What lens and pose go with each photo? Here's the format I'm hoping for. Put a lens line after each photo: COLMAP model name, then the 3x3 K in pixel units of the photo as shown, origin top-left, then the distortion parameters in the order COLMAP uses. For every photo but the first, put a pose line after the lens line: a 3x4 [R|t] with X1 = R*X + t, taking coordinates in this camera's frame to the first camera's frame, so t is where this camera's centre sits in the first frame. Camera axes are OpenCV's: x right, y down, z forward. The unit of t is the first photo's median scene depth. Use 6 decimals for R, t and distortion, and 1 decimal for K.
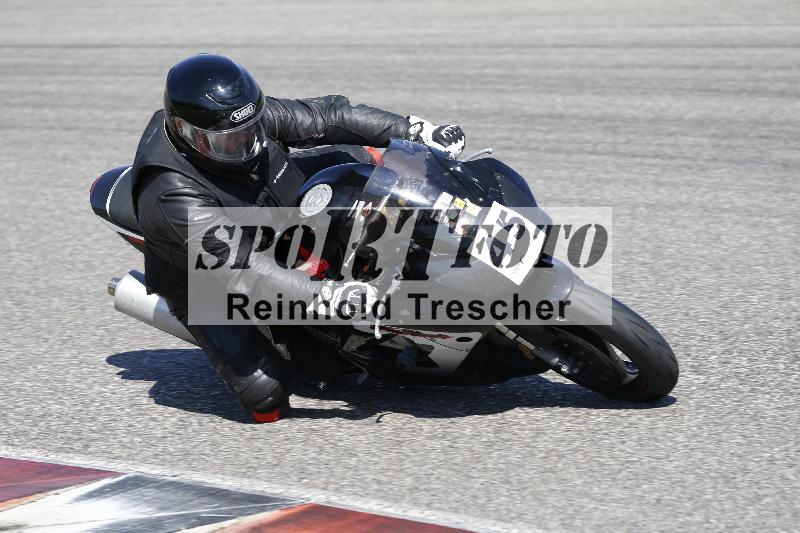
lens RADIAL K [[4797.3, 0, 398.3], [0, 4797.3, 265.3], [0, 0, 1]] dist [-5.272540, 0.000000]
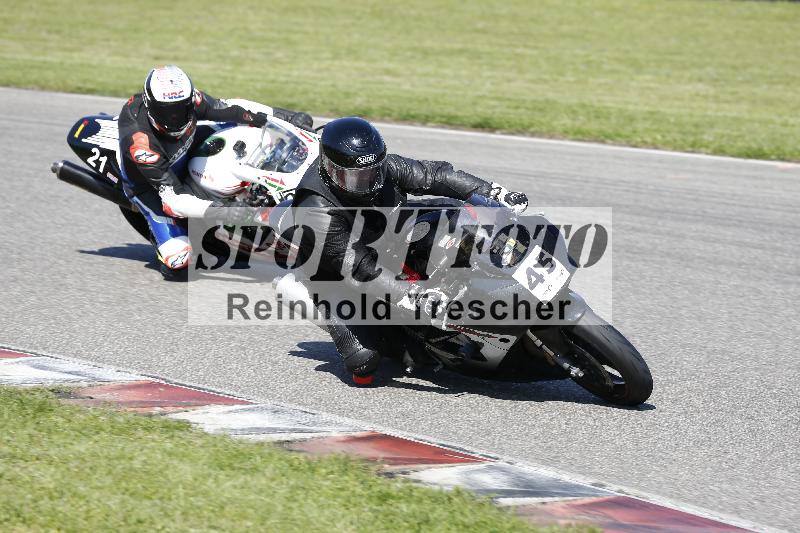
lens RADIAL K [[4797.3, 0, 397.3], [0, 4797.3, 264.9], [0, 0, 1]] dist [-5.272540, 0.000000]
pose [[0.990381, 0.135315, 0.028901, -0.063288], [-0.135872, 0.990558, 0.018247, -0.028992], [-0.026159, -0.021998, 0.999416, -0.423196]]
